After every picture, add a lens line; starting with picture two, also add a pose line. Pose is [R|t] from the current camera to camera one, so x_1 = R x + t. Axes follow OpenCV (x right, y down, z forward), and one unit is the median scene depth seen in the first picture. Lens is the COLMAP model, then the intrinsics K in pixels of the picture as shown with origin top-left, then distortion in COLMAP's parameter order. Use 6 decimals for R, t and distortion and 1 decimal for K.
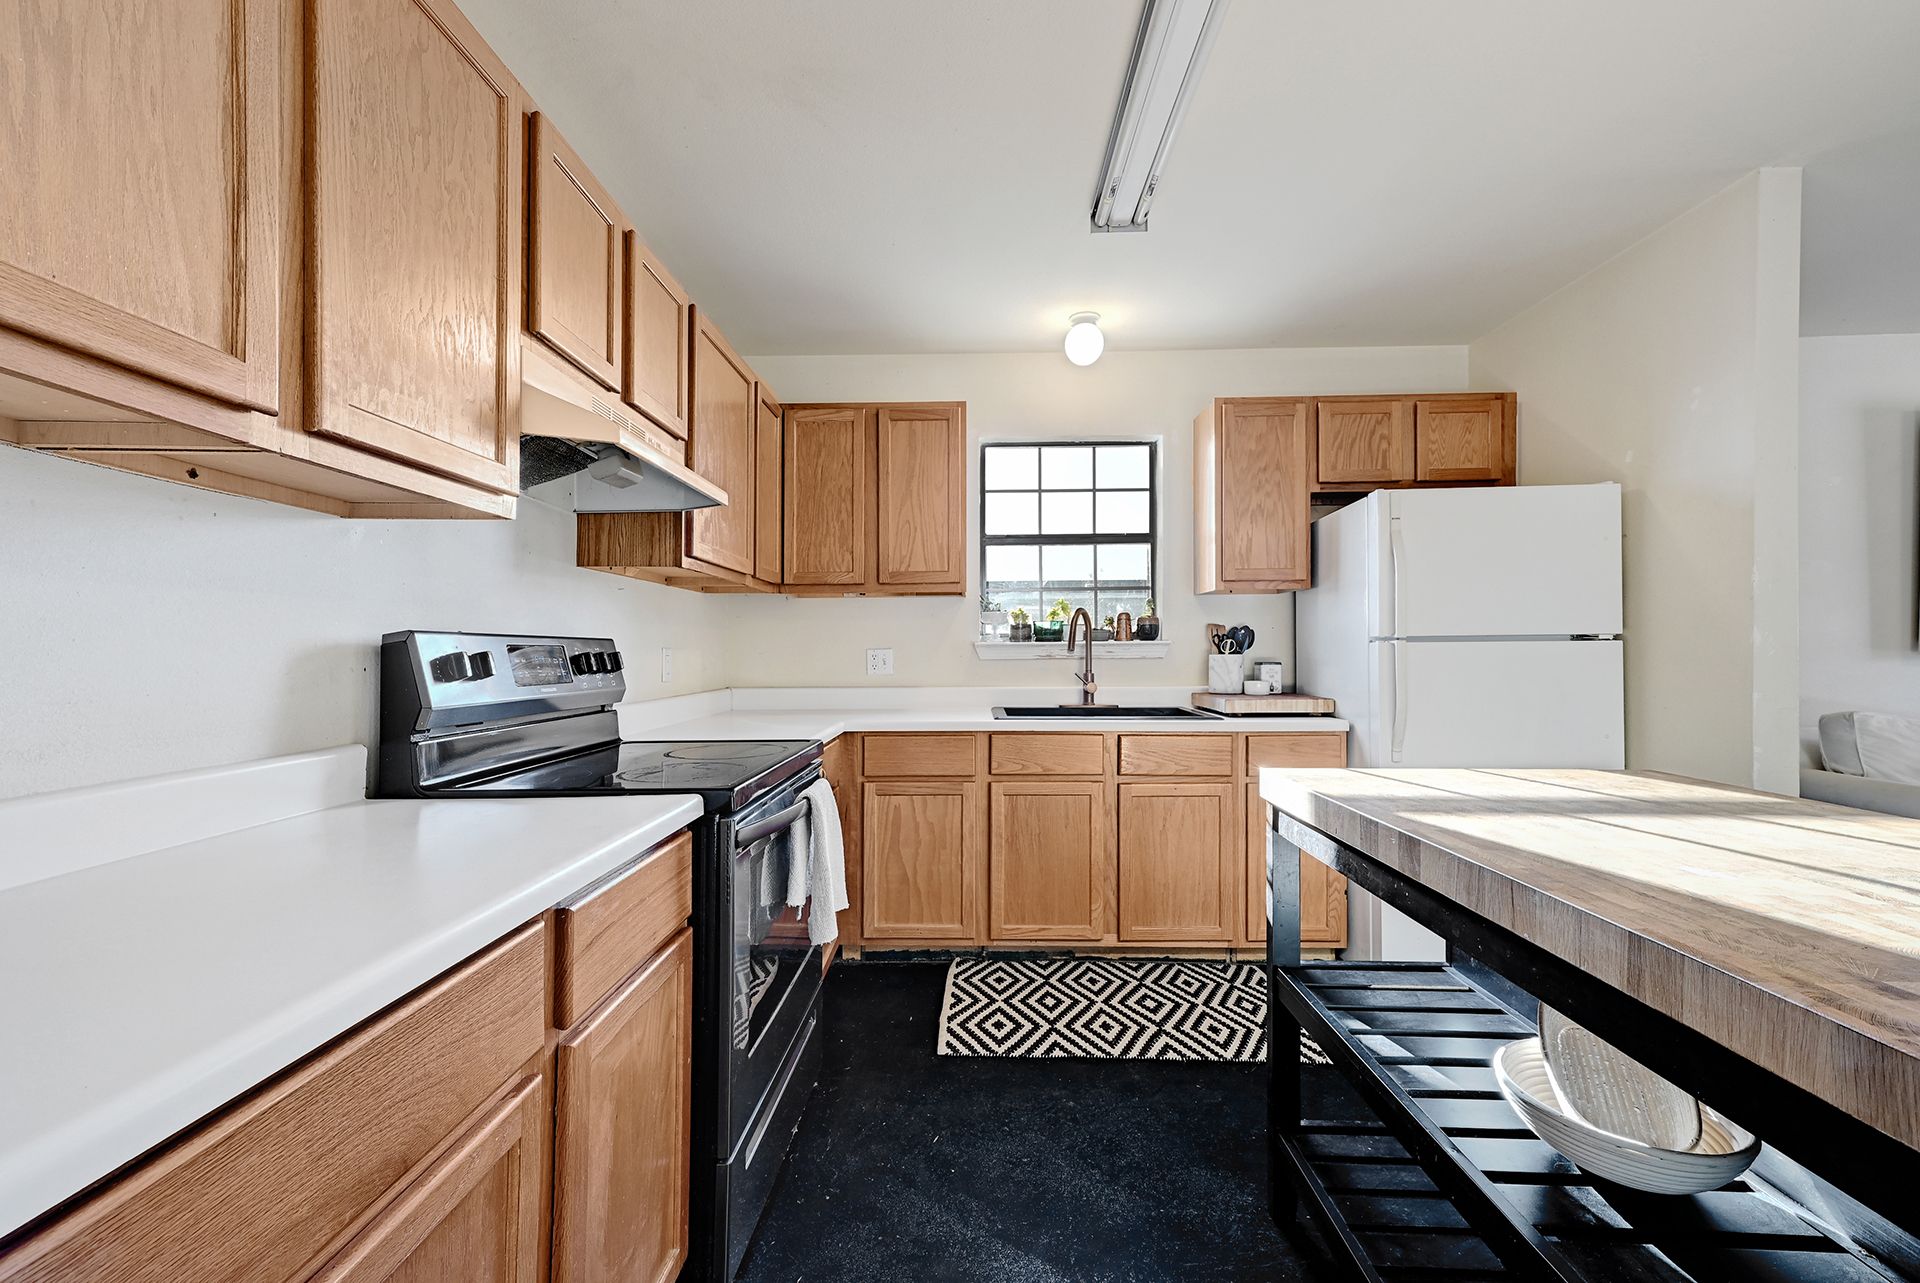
lens RADIAL K [[761.2, 0, 934.0], [0, 761.2, 642.9], [0, 0, 1]] dist [0.009089, -0.000672]
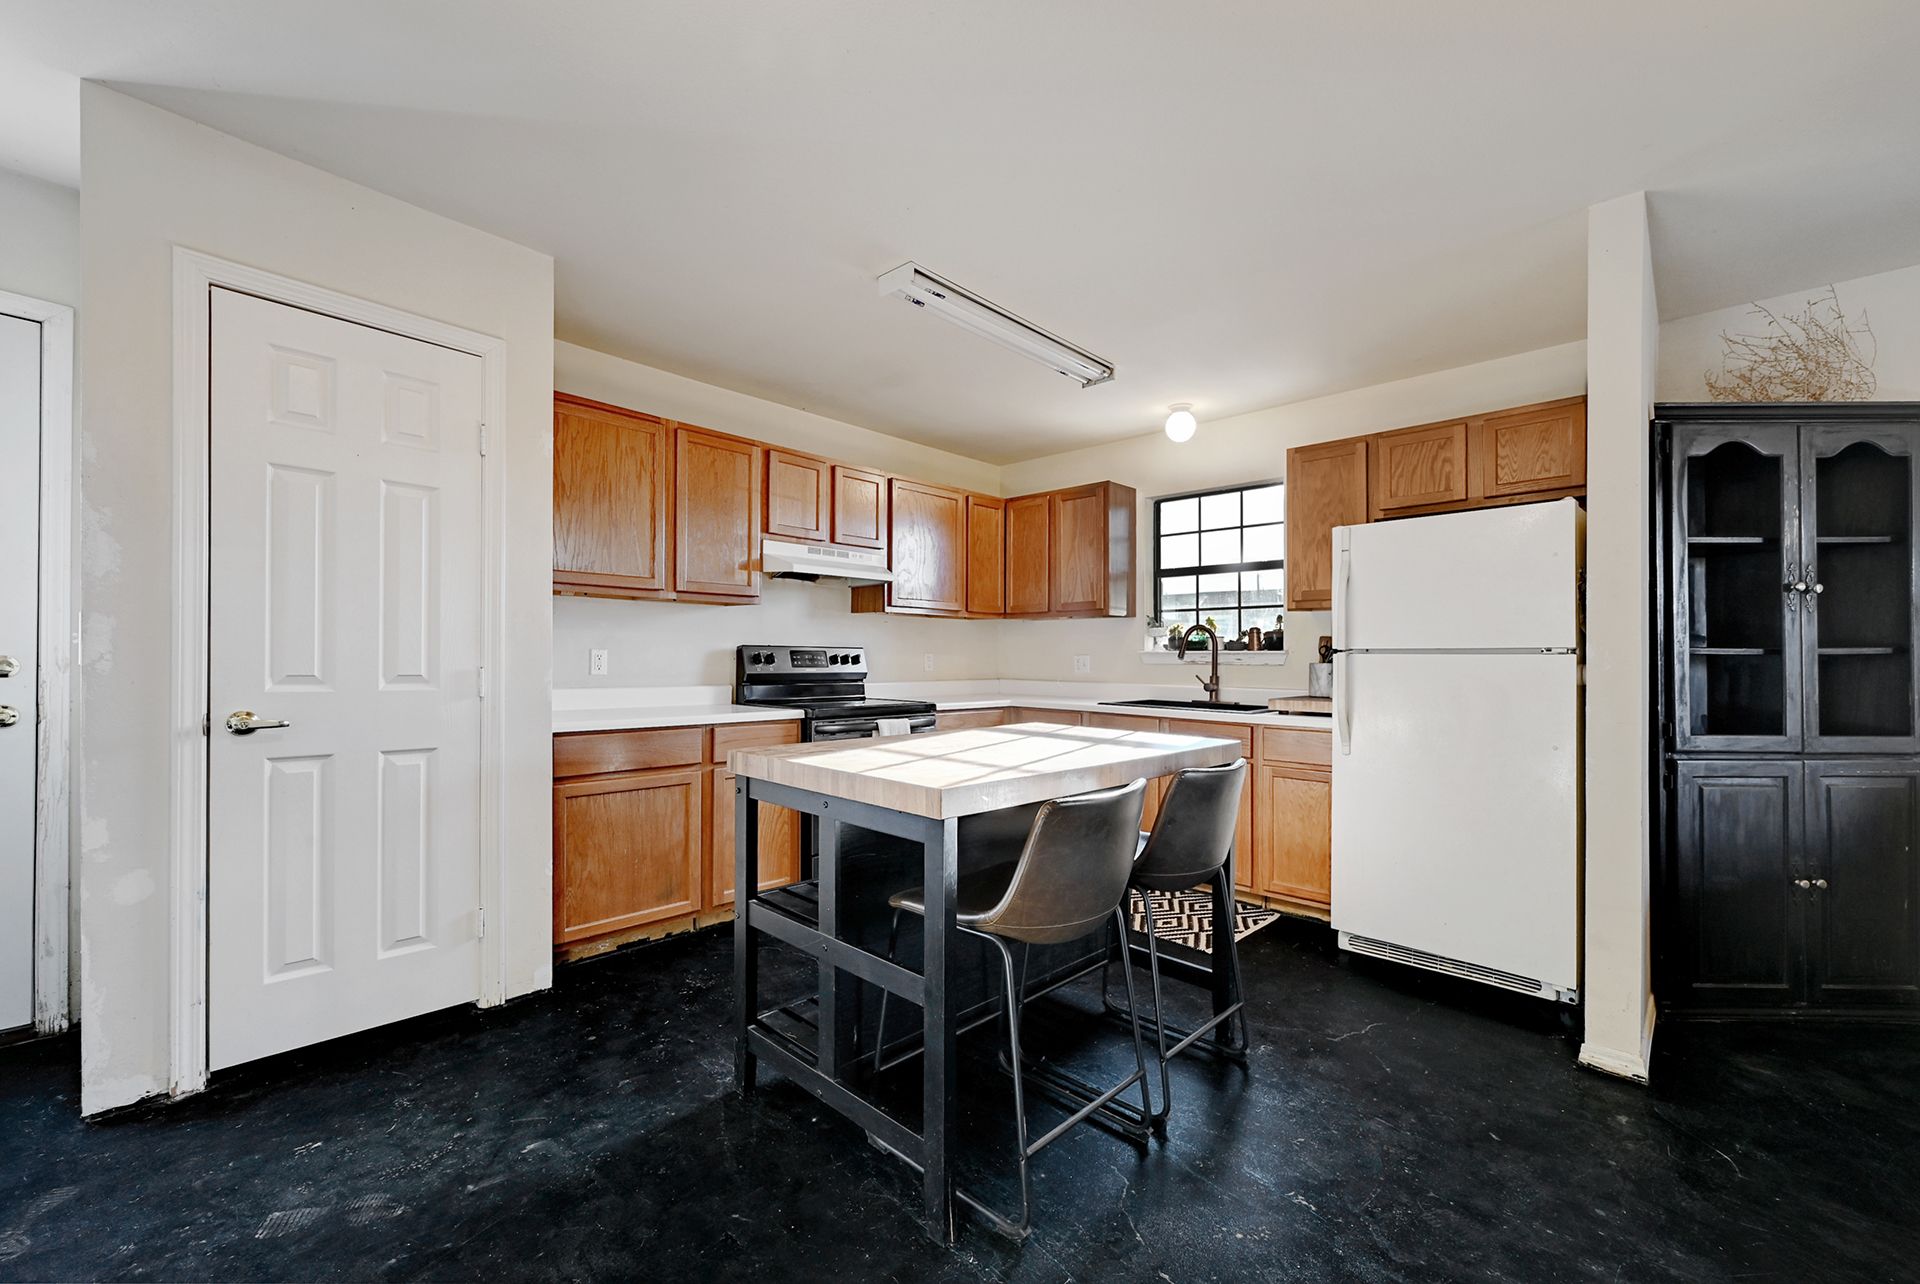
lens RADIAL K [[767.8, 0, 950.7], [0, 767.8, 654.1], [0, 0, 1]] dist [0.000631, 0.000080]
pose [[0.745692, 0.006923, -0.666255, 0.790995], [-0.005218, 0.999976, 0.004550, 0.000283], [0.666271, 0.000084, 0.745710, -0.263063]]
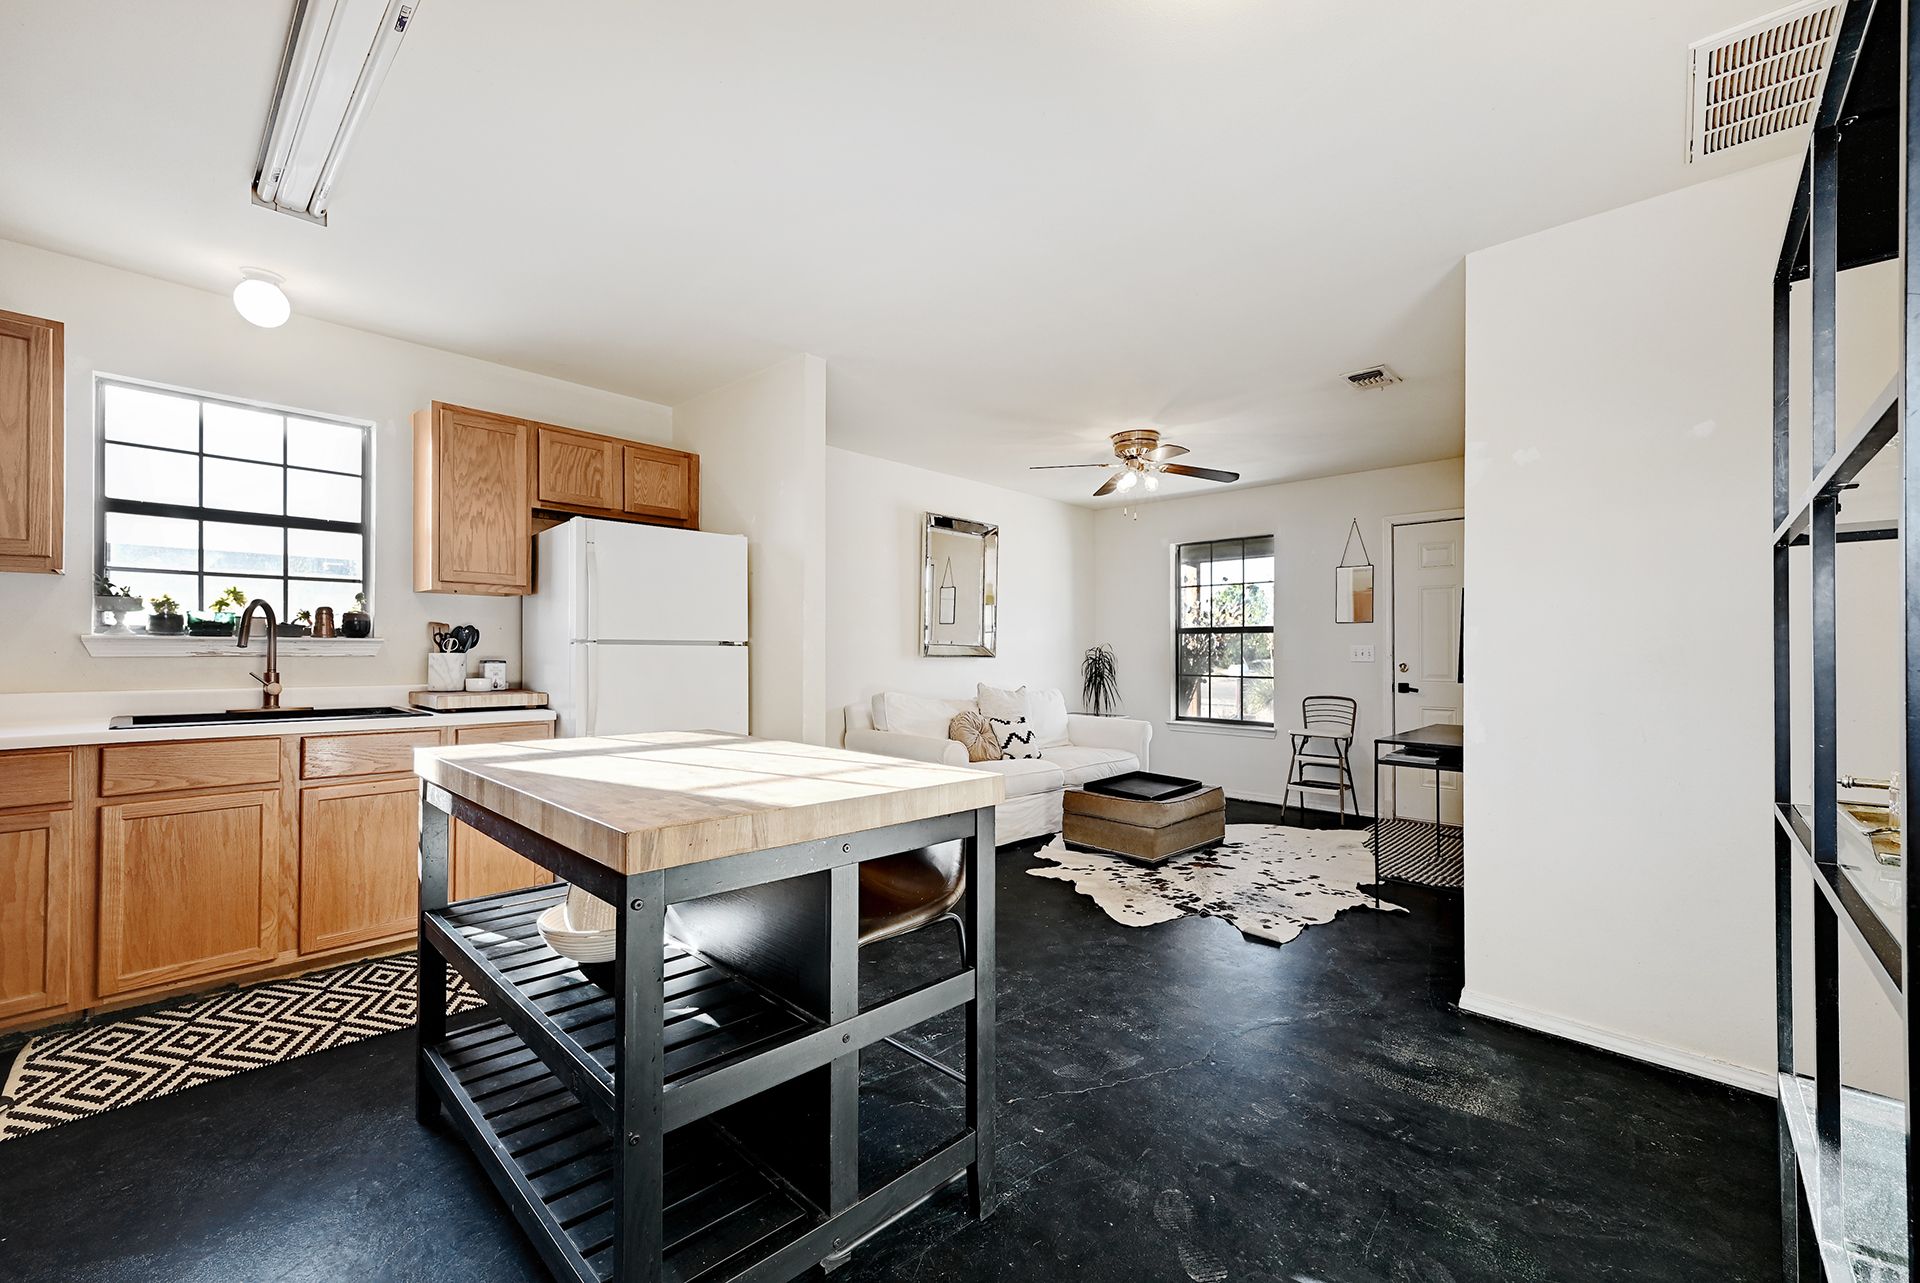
lens RADIAL K [[797.9, 0, 967.1], [0, 797.9, 659.9], [0, 0, 1]] dist [0.001806, 0.000545]
pose [[0.649352, 0.004094, 0.760477, 0.023259], [-0.020275, 0.999723, 0.011931, -0.002781], [-0.760218, -0.023166, 0.649255, -0.242073]]
